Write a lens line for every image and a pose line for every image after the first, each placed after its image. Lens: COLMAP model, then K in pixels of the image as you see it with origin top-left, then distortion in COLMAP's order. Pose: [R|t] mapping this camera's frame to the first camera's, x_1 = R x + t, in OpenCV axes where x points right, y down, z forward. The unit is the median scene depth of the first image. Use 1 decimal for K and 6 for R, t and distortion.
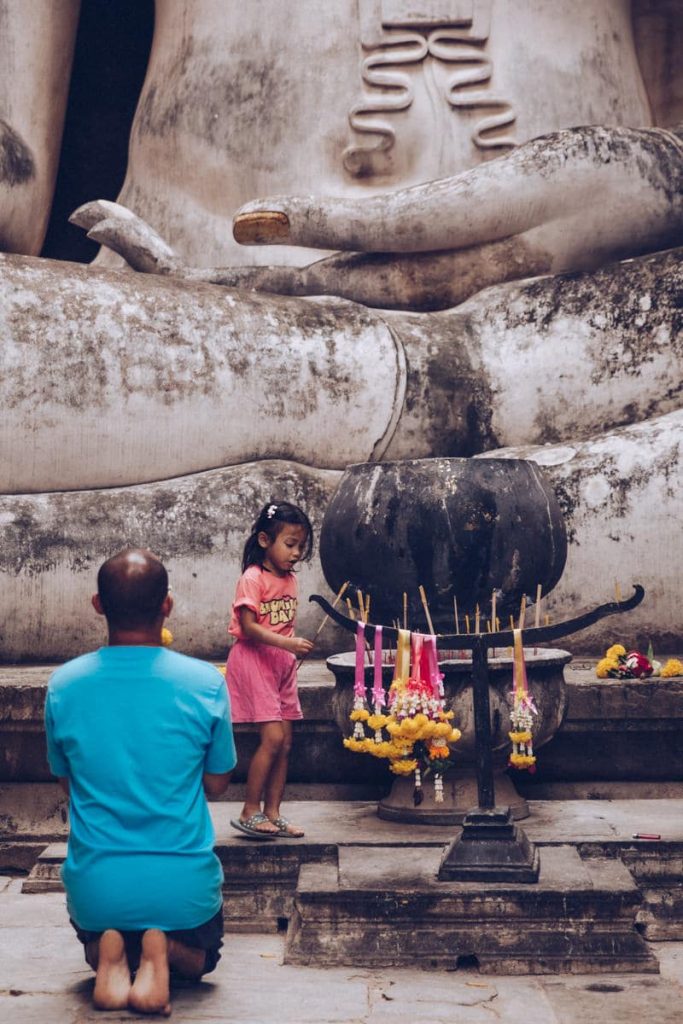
lens RADIAL K [[1917.4, 0, 298.3], [0, 1917.4, 512.0], [0, 0, 1]] dist [0.139479, 0.068417]
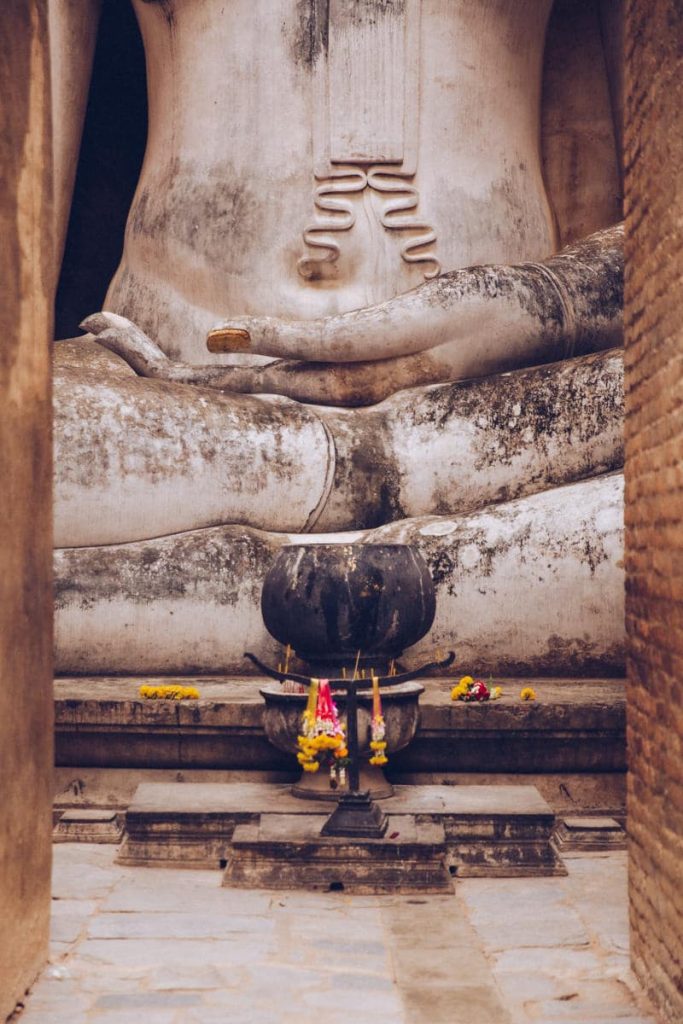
lens RADIAL K [[1957.0, 0, 322.9], [0, 1957.0, 512.0], [0, 0, 1]] dist [0.192316, 0.105643]
pose [[0.999556, 0.020607, 0.021508, 0.019569], [-0.020948, 0.999657, 0.015727, -0.057336], [-0.021177, -0.016171, 0.999645, -0.349421]]
